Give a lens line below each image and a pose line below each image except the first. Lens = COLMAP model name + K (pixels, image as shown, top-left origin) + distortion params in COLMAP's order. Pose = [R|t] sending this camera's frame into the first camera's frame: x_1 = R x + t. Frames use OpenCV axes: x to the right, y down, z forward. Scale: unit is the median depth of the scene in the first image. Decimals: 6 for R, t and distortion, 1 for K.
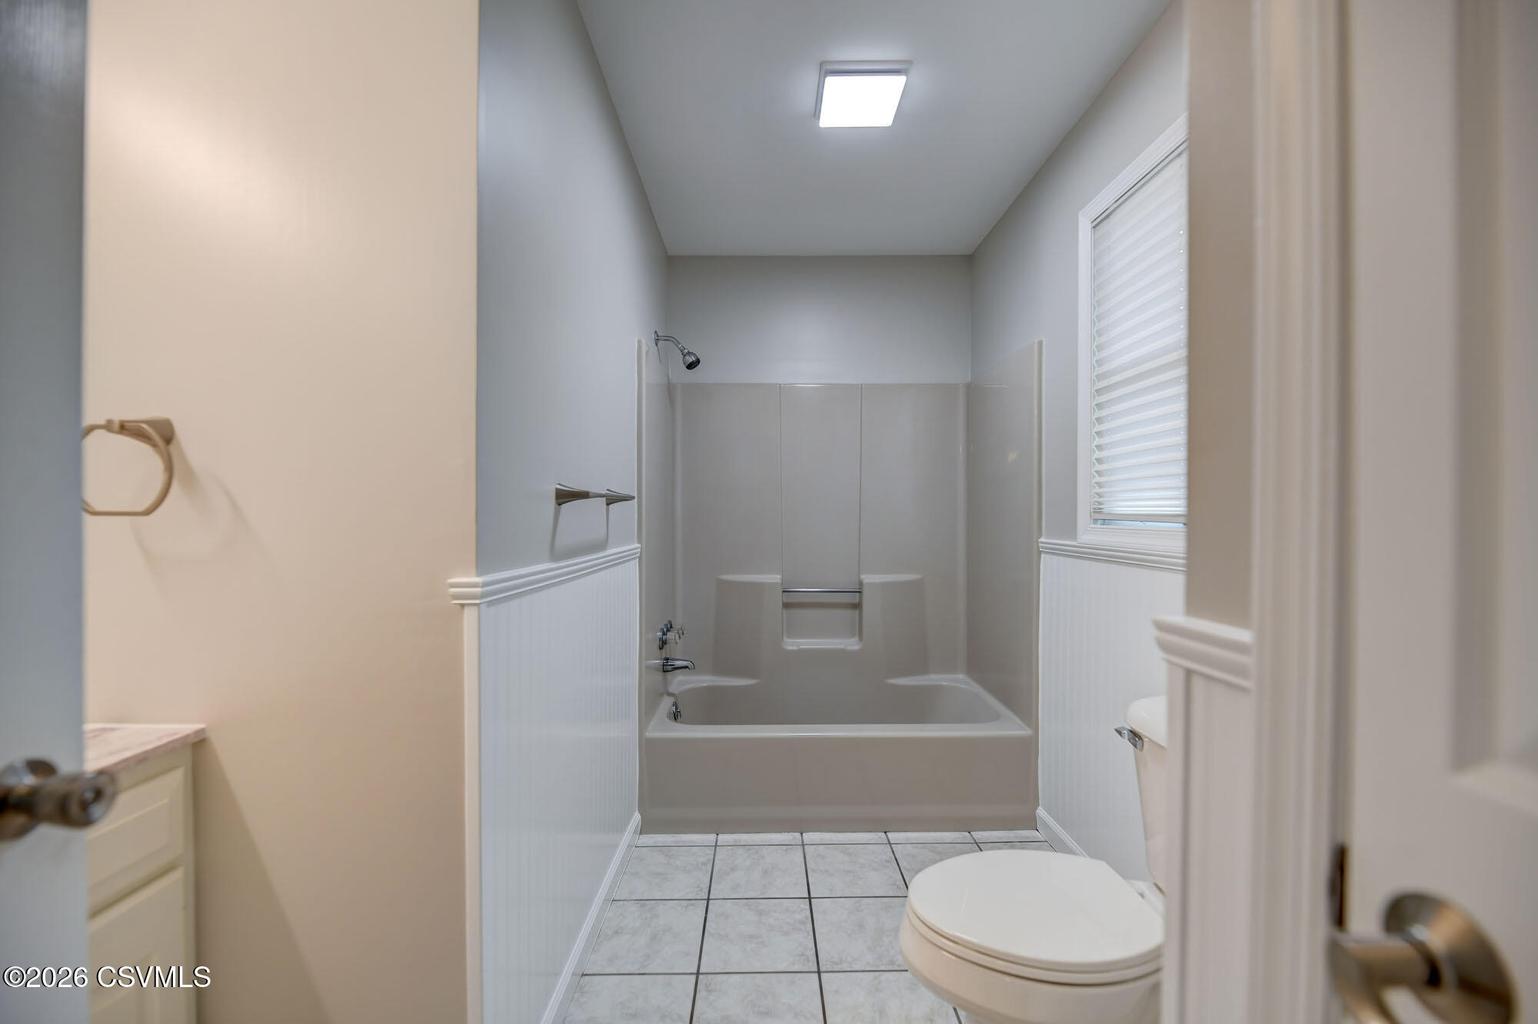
lens RADIAL K [[617.8, 0, 773.7], [0, 617.8, 510.1], [0, 0, 1]] dist [0.001821, -0.004734]
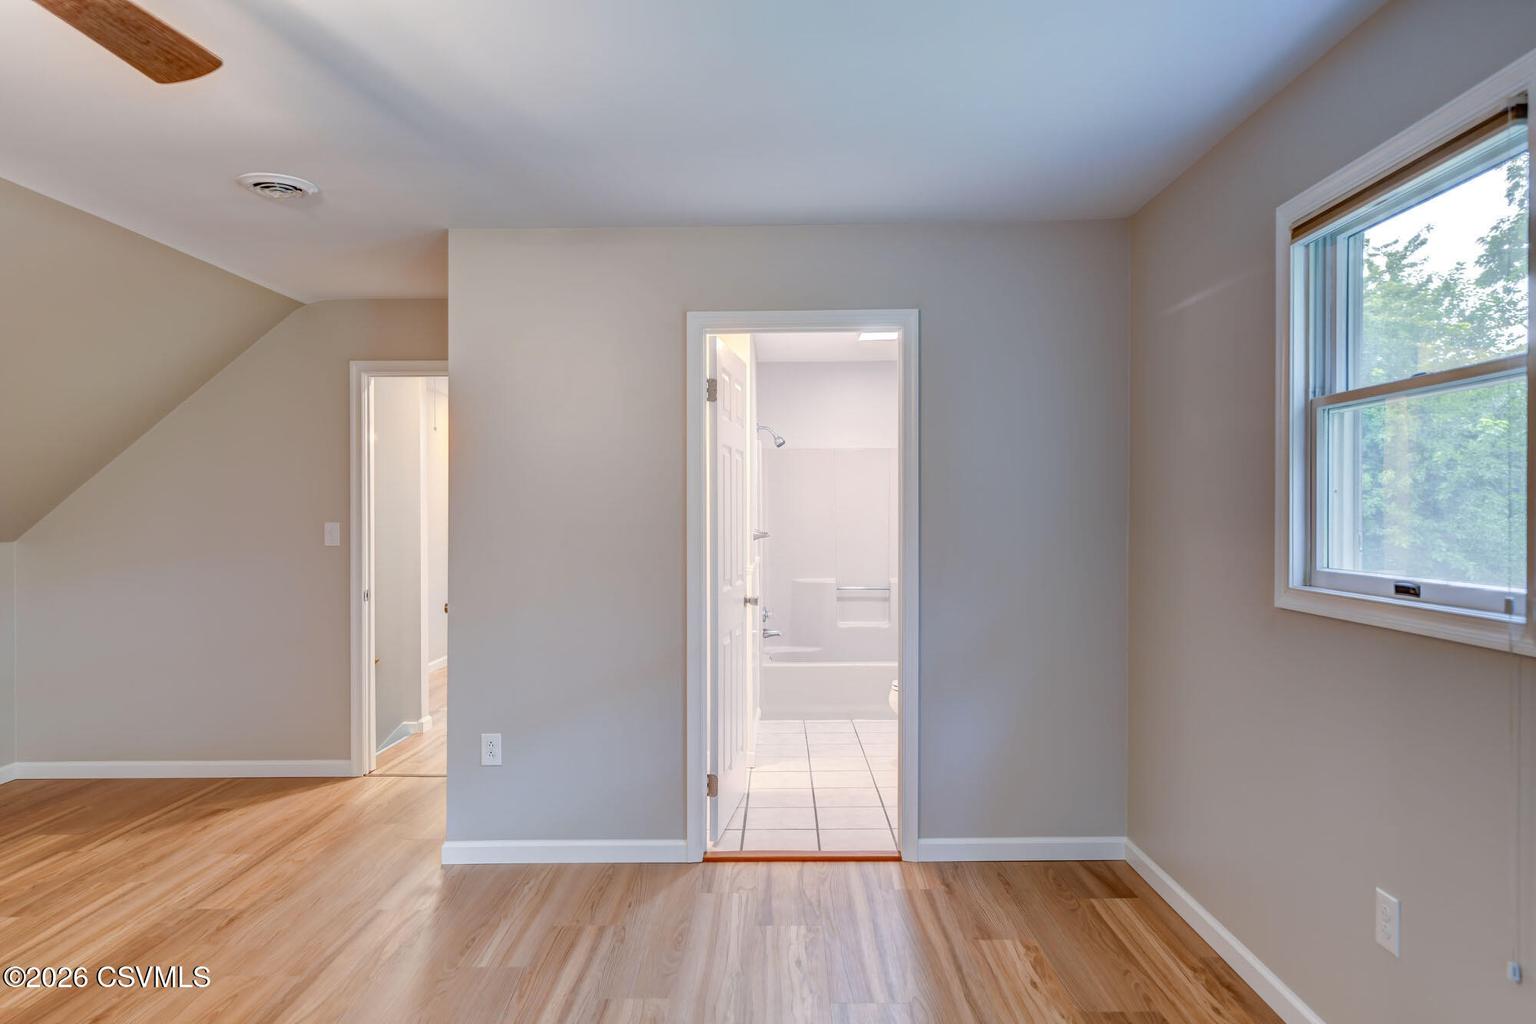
lens RADIAL K [[989.3, 0, 771.9], [0, 989.3, 511.3], [0, 0, 1]] dist [0.008102, 0.000109]
pose [[0.999716, -0.007533, -0.022597, -0.112177], [0.007680, 0.999950, 0.006422, -0.092654], [0.022548, -0.006594, 0.999724, -1.791412]]
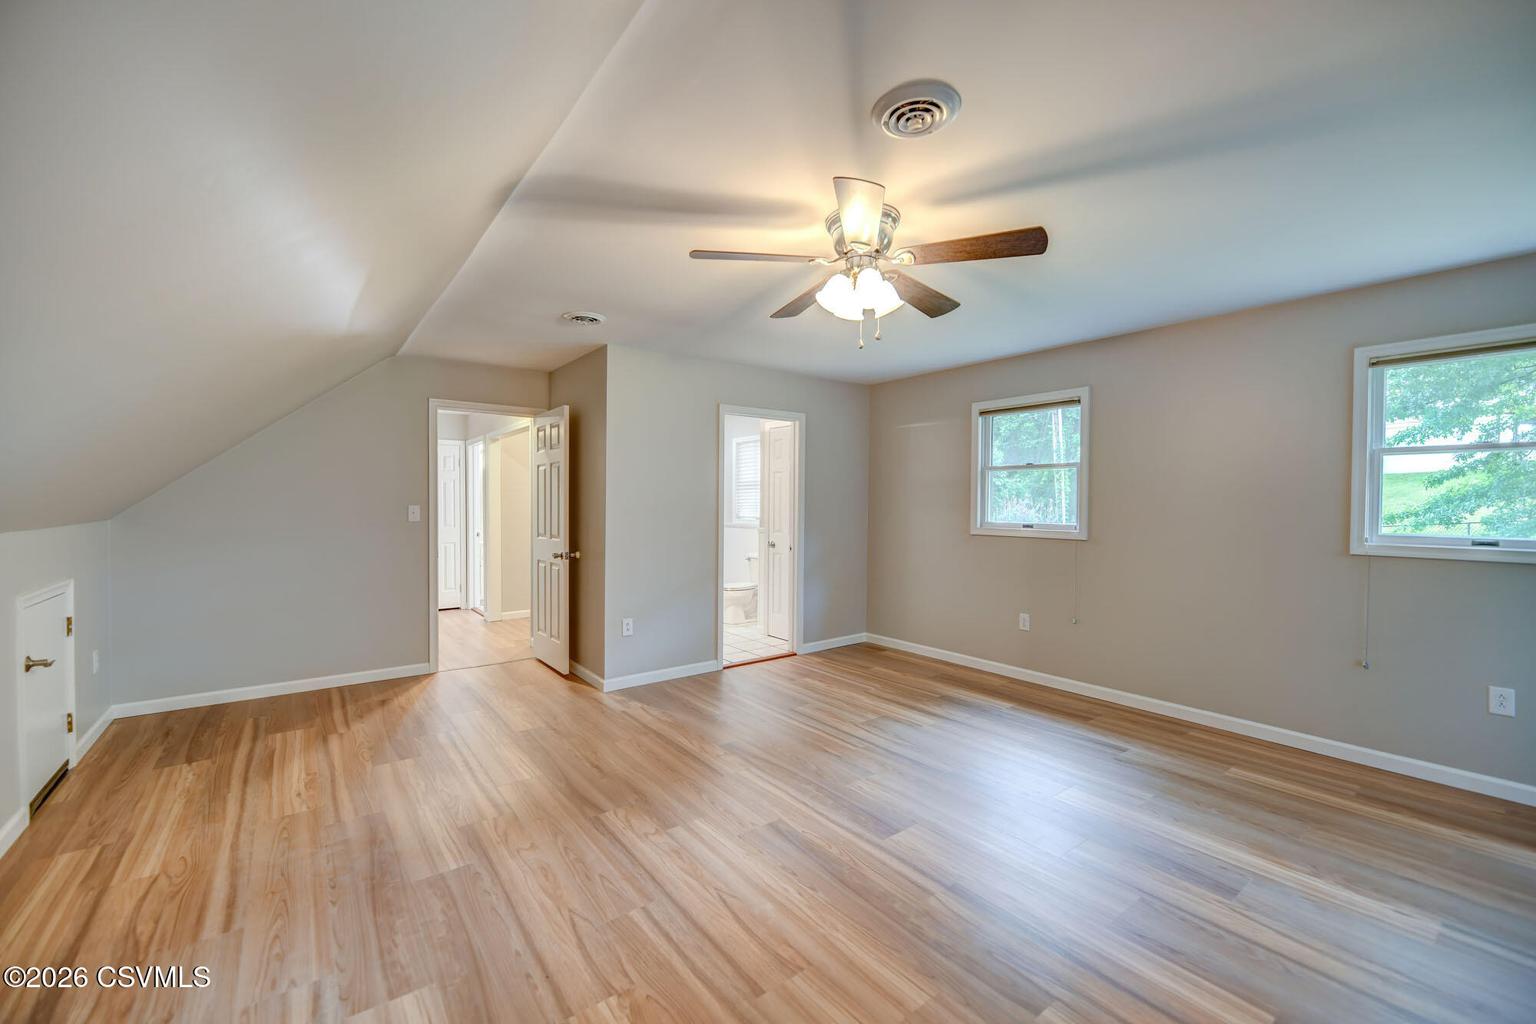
lens RADIAL K [[626.9, 0, 771.2], [0, 626.9, 511.4], [0, 0, 1]] dist [0.001255, -0.005561]
pose [[0.800960, -0.007578, 0.598670, -1.446497], [-0.006589, 0.999748, 0.021470, -0.094027], [-0.598682, -0.021141, 0.800708, -1.980395]]
